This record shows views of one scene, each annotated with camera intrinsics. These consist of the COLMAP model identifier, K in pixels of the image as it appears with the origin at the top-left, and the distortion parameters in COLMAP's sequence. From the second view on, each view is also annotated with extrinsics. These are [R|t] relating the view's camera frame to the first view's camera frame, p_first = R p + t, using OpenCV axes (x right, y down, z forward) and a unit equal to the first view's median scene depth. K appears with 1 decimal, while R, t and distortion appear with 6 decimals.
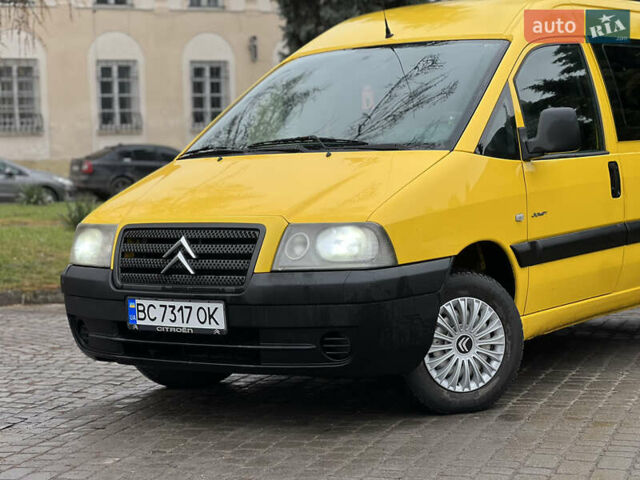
lens RADIAL K [[1433.7, 0, 320.8], [0, 1433.7, 229.2], [0, 0, 1]] dist [-0.134131, 6.034340]
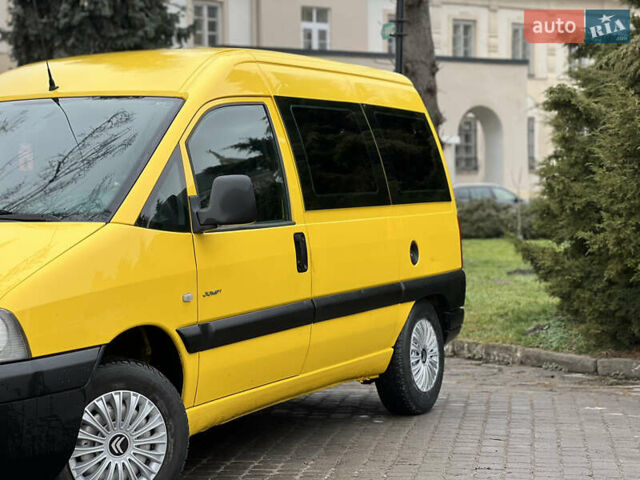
lens RADIAL K [[1433.7, 0, 320.8], [0, 1433.7, 229.2], [0, 0, 1]] dist [-0.134131, 6.034340]
pose [[0.985651, 0.009284, 0.168542, 0.072394], [-0.003832, 0.999460, -0.032645, -0.022671], [-0.168754, 0.031531, 0.985154, 0.111670]]
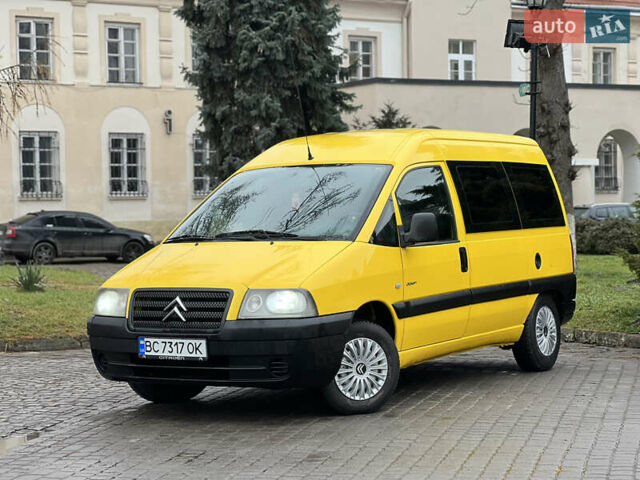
lens RADIAL K [[1433.7, 0, 320.8], [0, 1433.7, 229.2], [0, 0, 1]] dist [-0.134131, 6.034340]
pose [[0.997547, 0.009999, 0.069279, -0.049131], [-0.006971, 0.999015, -0.043811, -0.000776], [-0.069649, 0.043221, 0.996635, -0.517295]]
